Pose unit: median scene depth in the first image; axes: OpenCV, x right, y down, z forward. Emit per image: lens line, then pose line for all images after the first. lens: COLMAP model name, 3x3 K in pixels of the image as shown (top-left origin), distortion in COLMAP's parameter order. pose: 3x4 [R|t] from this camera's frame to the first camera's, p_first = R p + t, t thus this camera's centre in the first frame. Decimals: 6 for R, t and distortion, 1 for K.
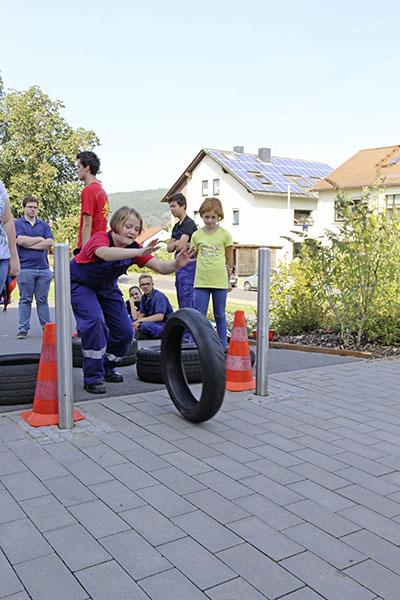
lens RADIAL K [[583.8, 0, 200.0], [0, 583.8, 300.0], [0, 0, 1]] dist [0.078944, 0.017715]
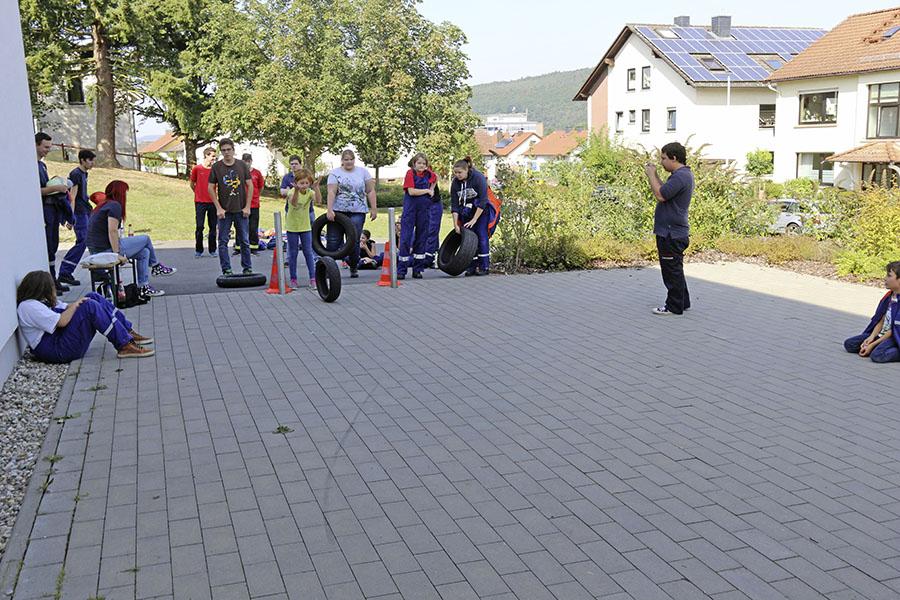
lens RADIAL K [[875.7, 0, 451.1], [0, 875.7, 279.6], [0, 0, 1]] dist [0.078944, 0.017715]
pose [[0.967183, 0.008776, -0.253930, 0.076583], [0.003678, 0.998815, 0.048532, 0.000042], [0.254055, -0.047873, 0.966004, -0.117695]]
